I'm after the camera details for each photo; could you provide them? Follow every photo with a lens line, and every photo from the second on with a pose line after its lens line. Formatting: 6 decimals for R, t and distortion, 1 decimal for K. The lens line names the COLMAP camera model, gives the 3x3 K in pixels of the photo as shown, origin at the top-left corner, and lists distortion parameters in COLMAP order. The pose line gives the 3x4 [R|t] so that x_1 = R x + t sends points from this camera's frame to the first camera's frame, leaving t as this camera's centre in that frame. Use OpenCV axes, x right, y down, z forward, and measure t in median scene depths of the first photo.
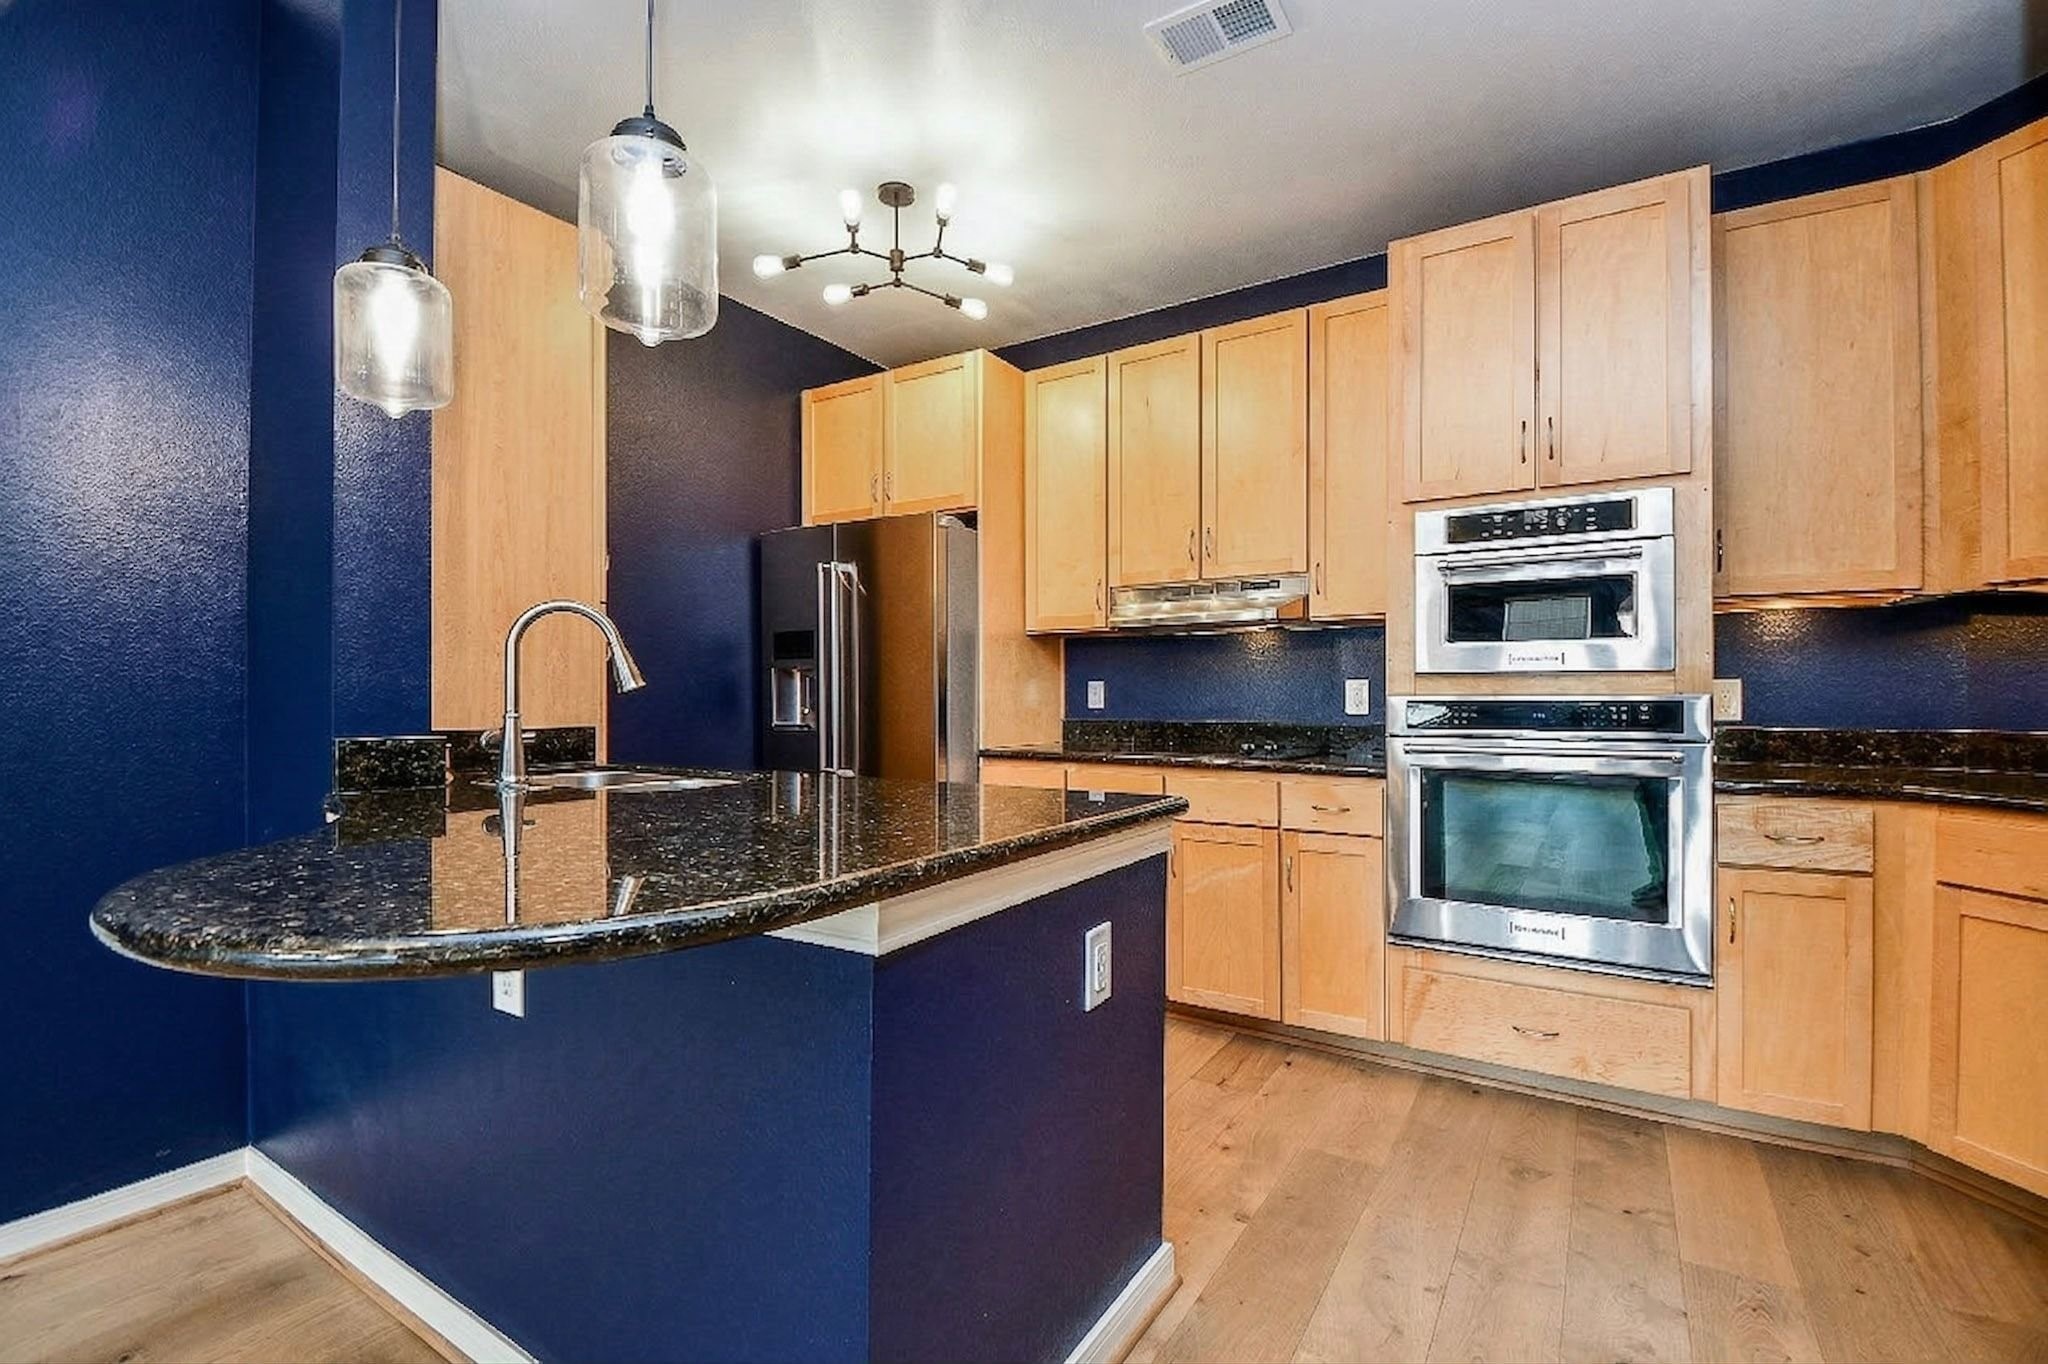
lens RADIAL K [[883.6, 0, 1032.5], [0, 883.6, 692.7], [0, 0, 1]] dist [0.025471, -0.027545]
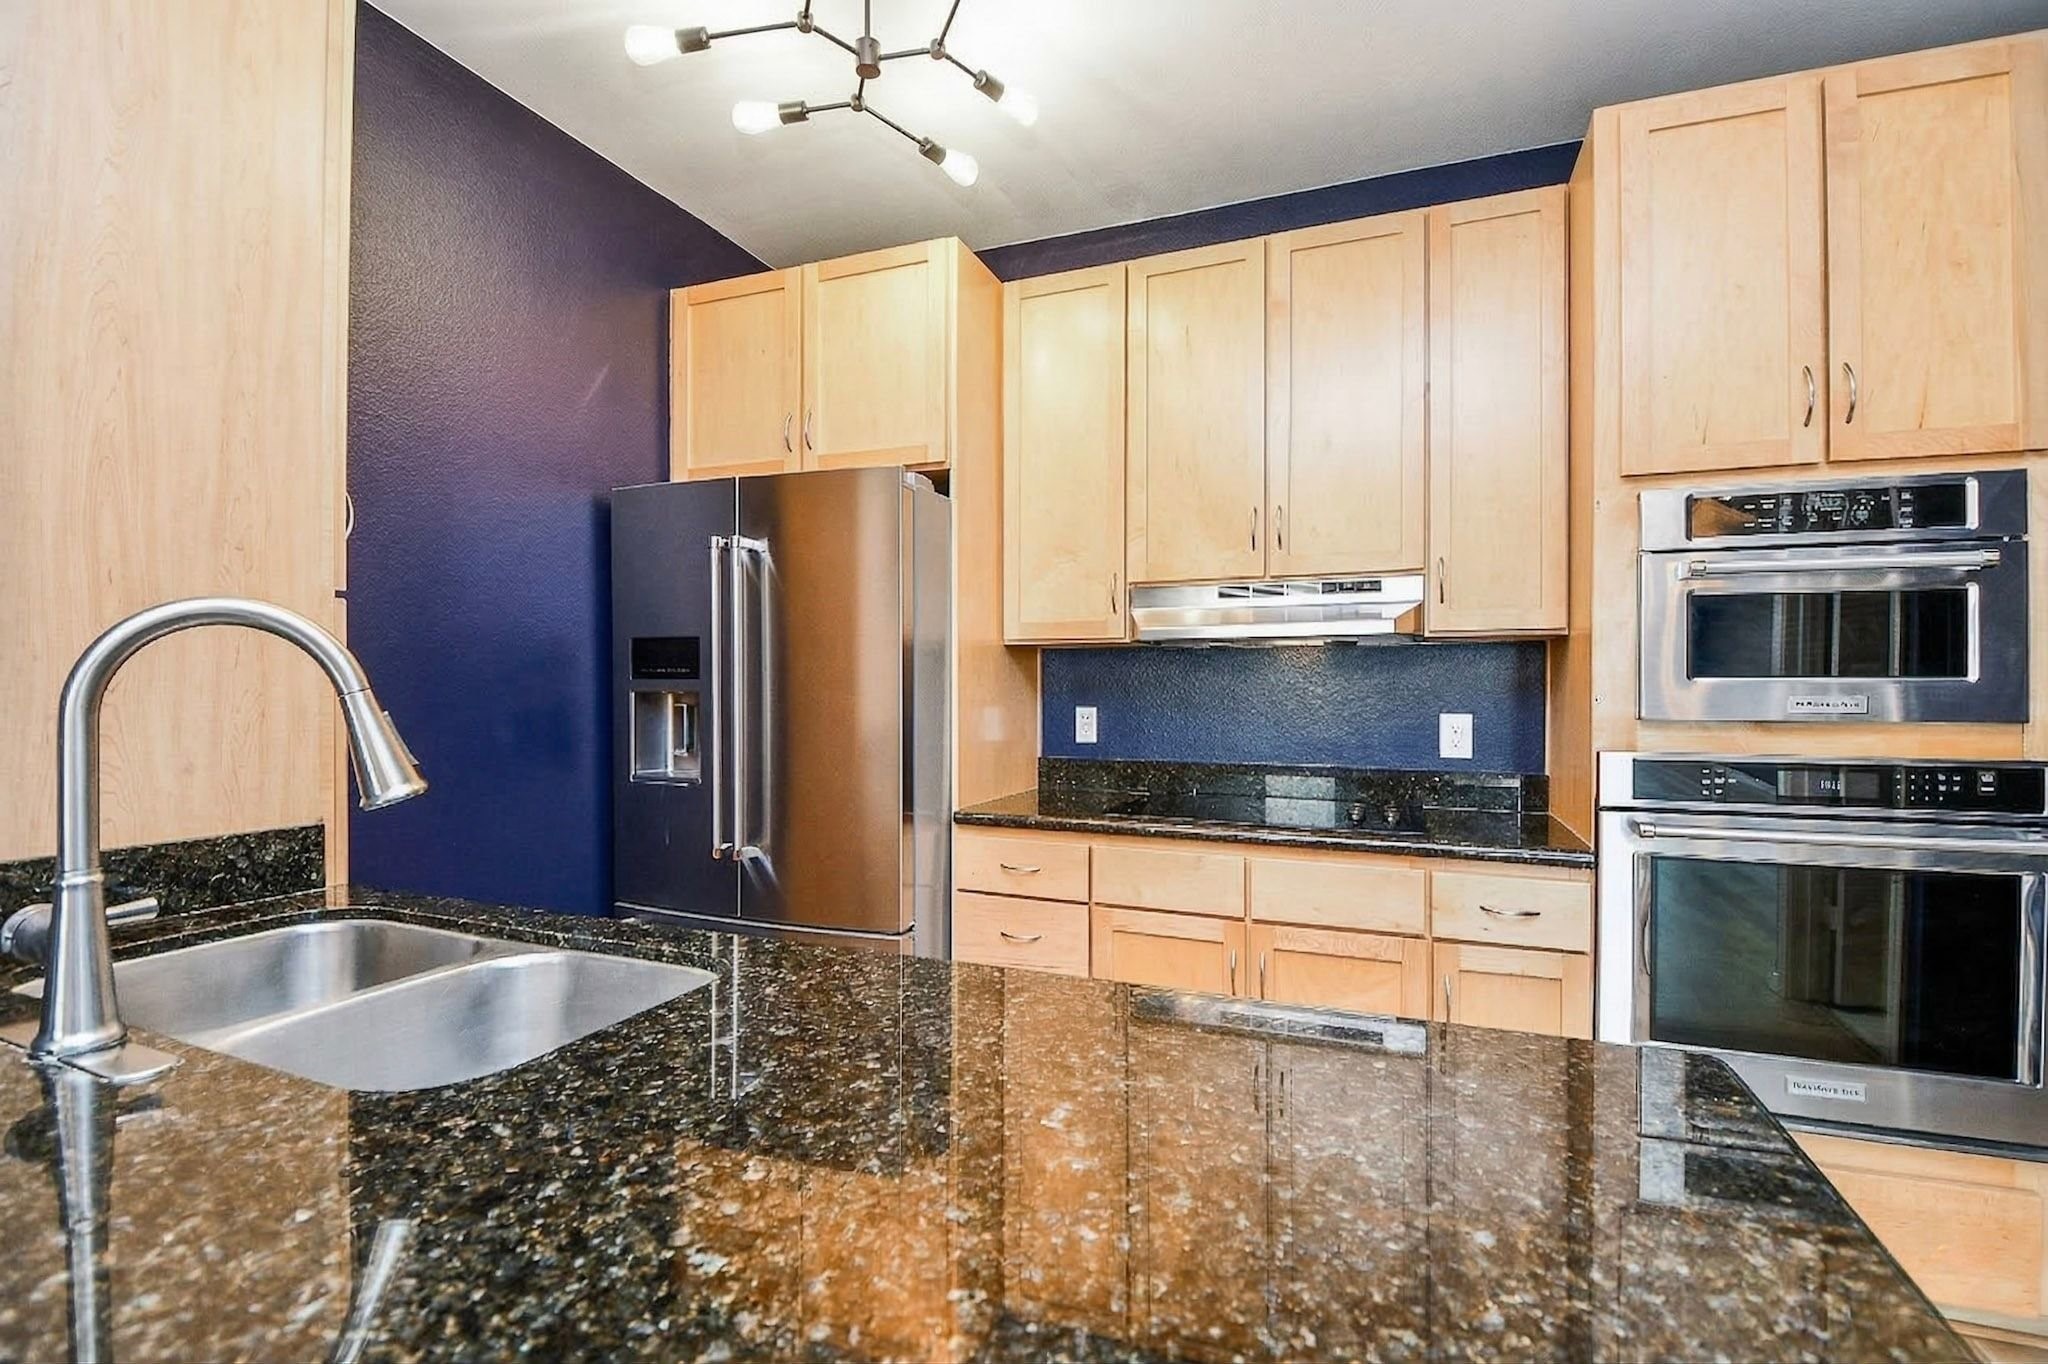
lens RADIAL K [[901.8, 0, 1032.5], [0, 901.8, 691.4], [0, 0, 1]] dist [0.029776, -0.029169]
pose [[0.981386, 0.002789, 0.192026, -0.147747], [-0.003792, 0.999981, 0.004855, -0.037616], [-0.192009, -0.005493, 0.981378, 0.314200]]
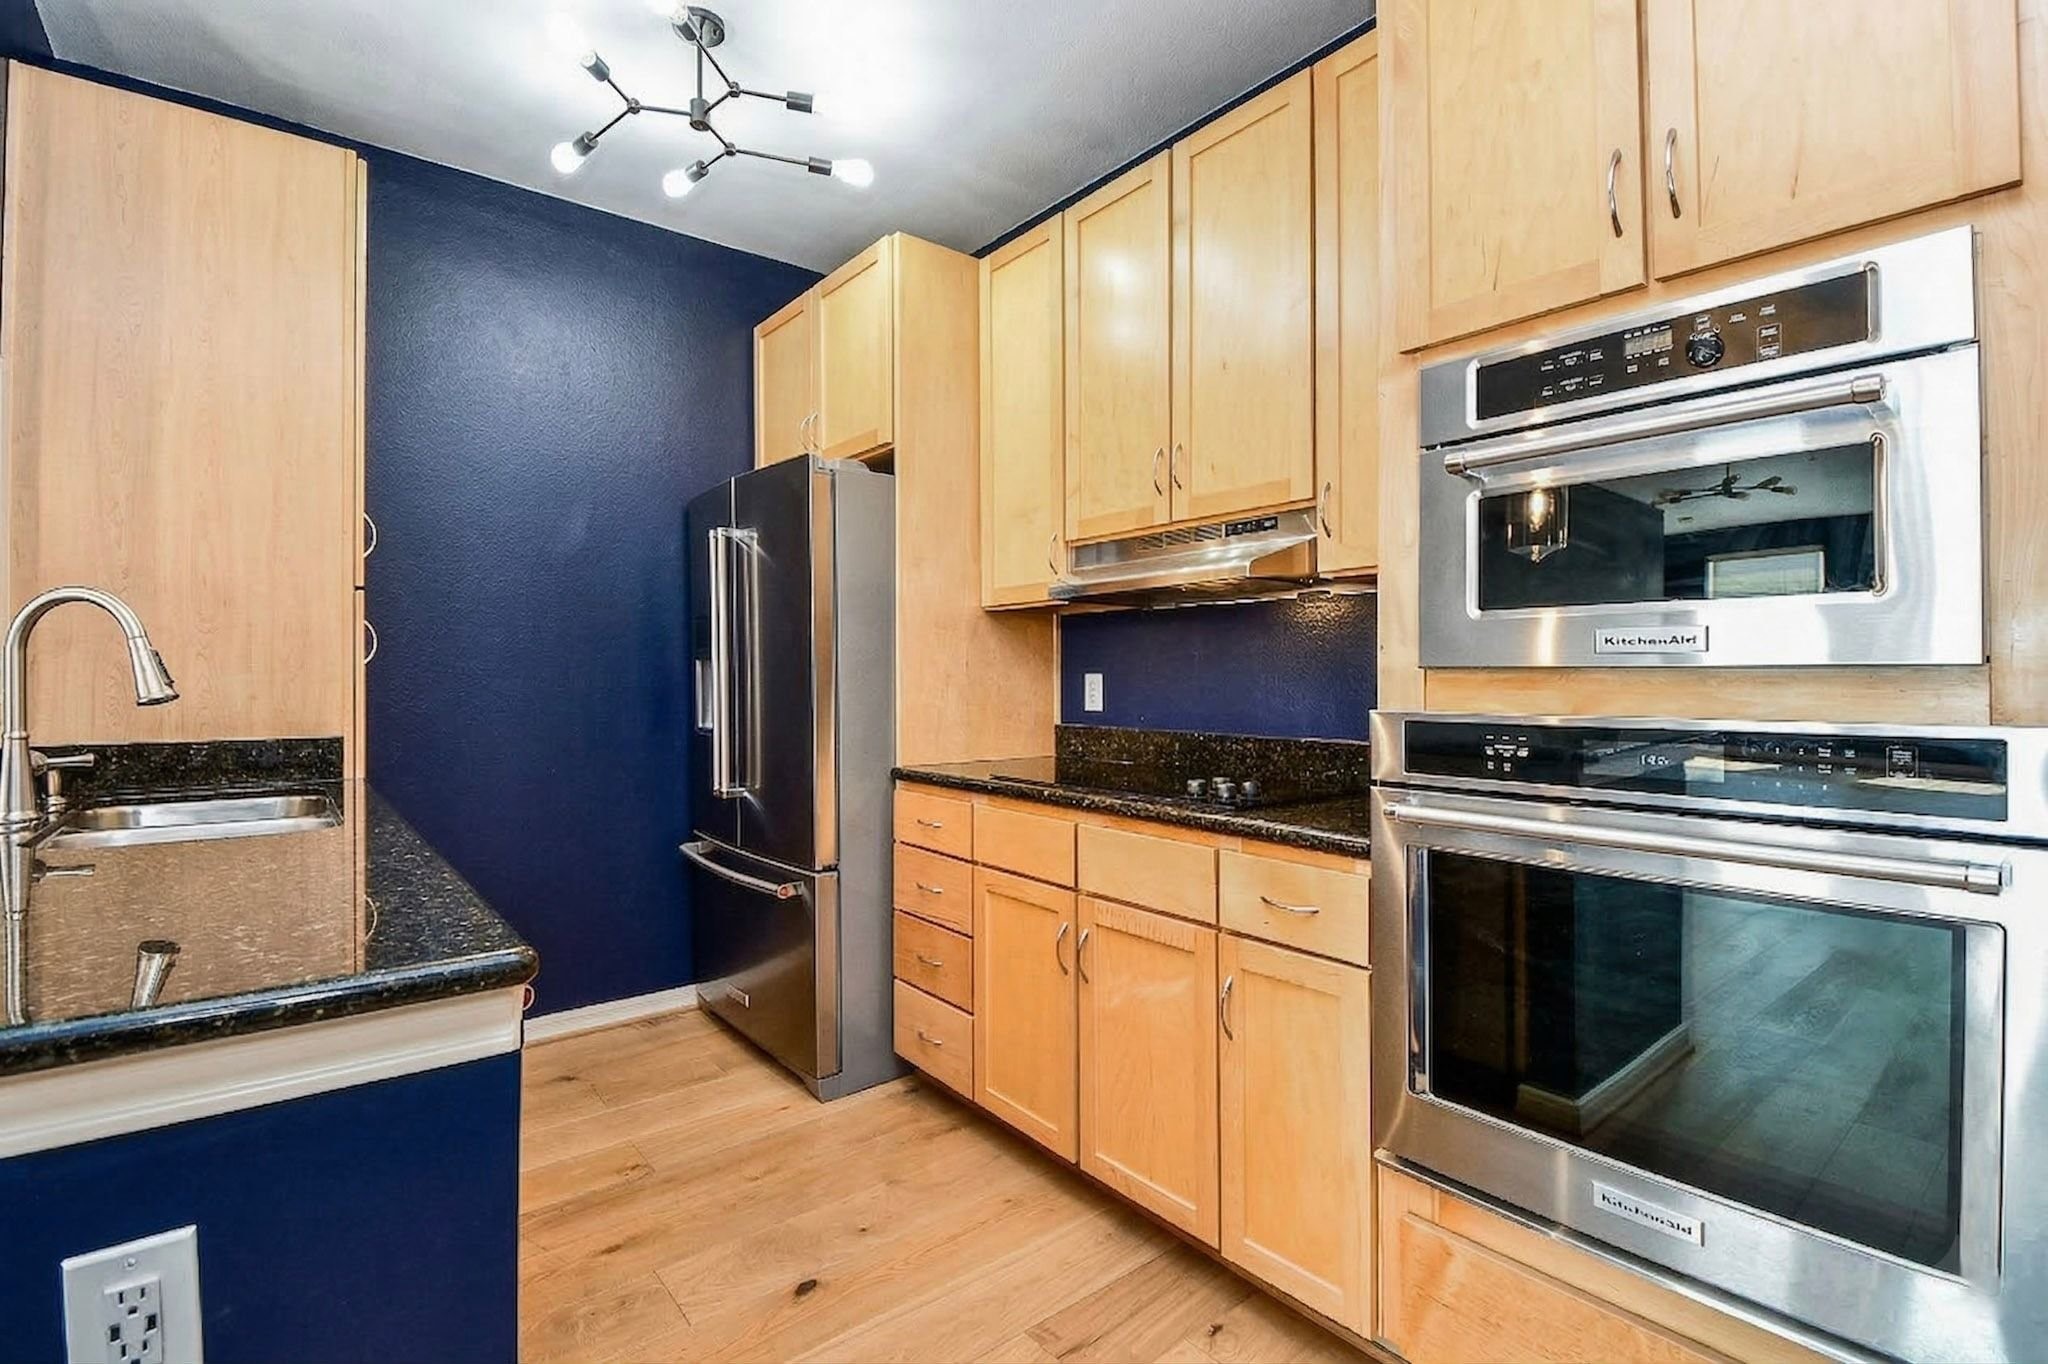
lens RADIAL K [[915.4, 0, 997.7], [0, 915.4, 675.3], [0, 0, 1]] dist [-0.000665, -0.009200]
pose [[0.947919, -0.000742, -0.318512, 0.298477], [0.000989, 0.999999, 0.000613, -0.015272], [0.318511, -0.000896, 0.947919, 0.323240]]
